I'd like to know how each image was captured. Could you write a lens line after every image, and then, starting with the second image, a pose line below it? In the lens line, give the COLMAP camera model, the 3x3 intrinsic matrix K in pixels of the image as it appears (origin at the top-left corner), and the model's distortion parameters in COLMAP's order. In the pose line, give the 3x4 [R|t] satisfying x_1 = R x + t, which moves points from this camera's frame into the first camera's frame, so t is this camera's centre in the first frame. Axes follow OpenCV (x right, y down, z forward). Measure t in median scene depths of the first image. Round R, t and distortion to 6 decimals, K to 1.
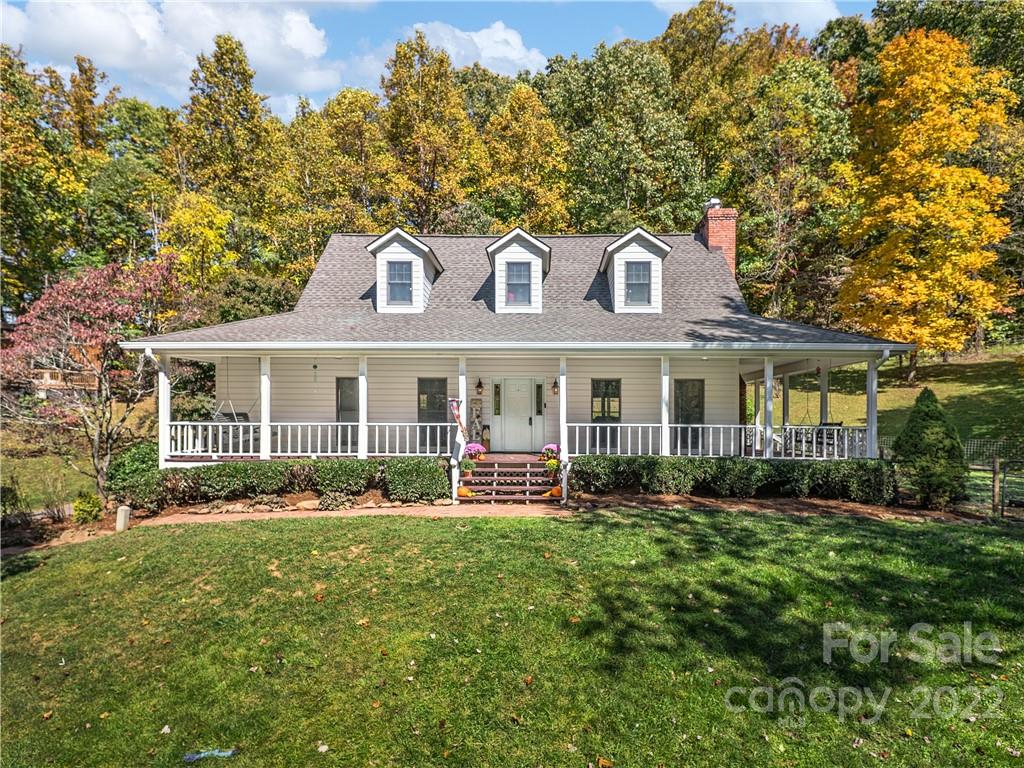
lens RADIAL K [[540.9, 0, 512.3], [0, 540.9, 386.1], [0, 0, 1]] dist [0.004198, 0.001289]
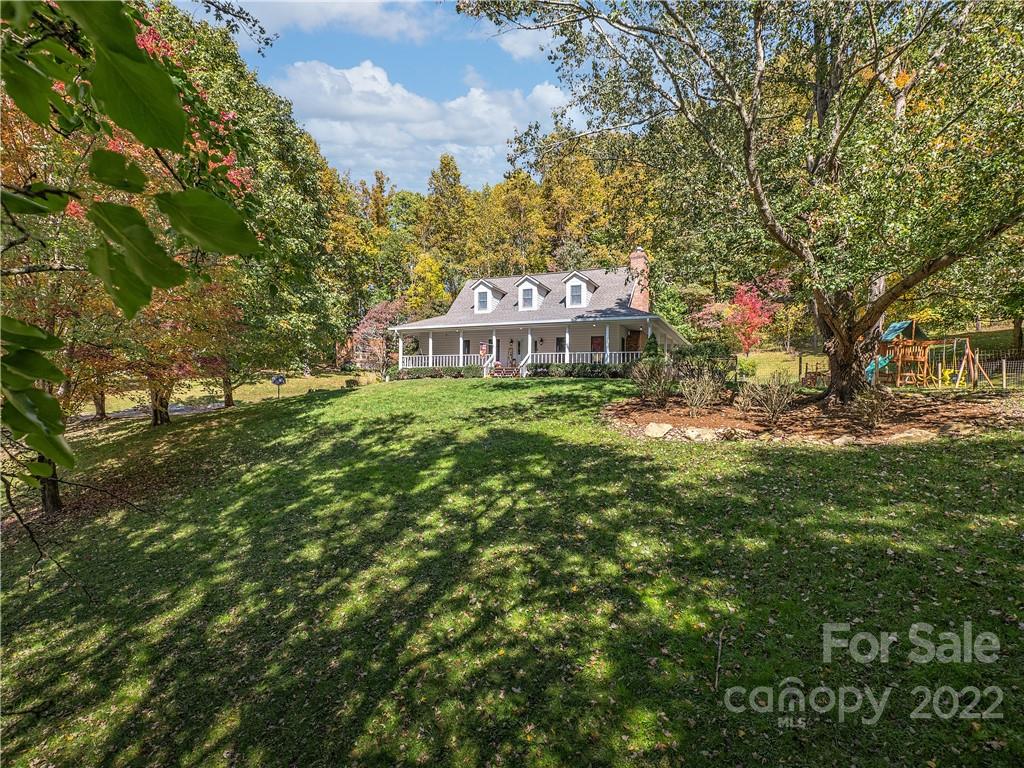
lens RADIAL K [[540.9, 0, 512.6], [0, 540.9, 380.8], [0, 0, 1]] dist [0.004198, 0.001289]
pose [[0.911863, -0.000365, -0.410495, 0.346649], [-0.003031, 0.999966, -0.007623, 0.071107], [0.410484, 0.008196, 0.911831, -0.440243]]
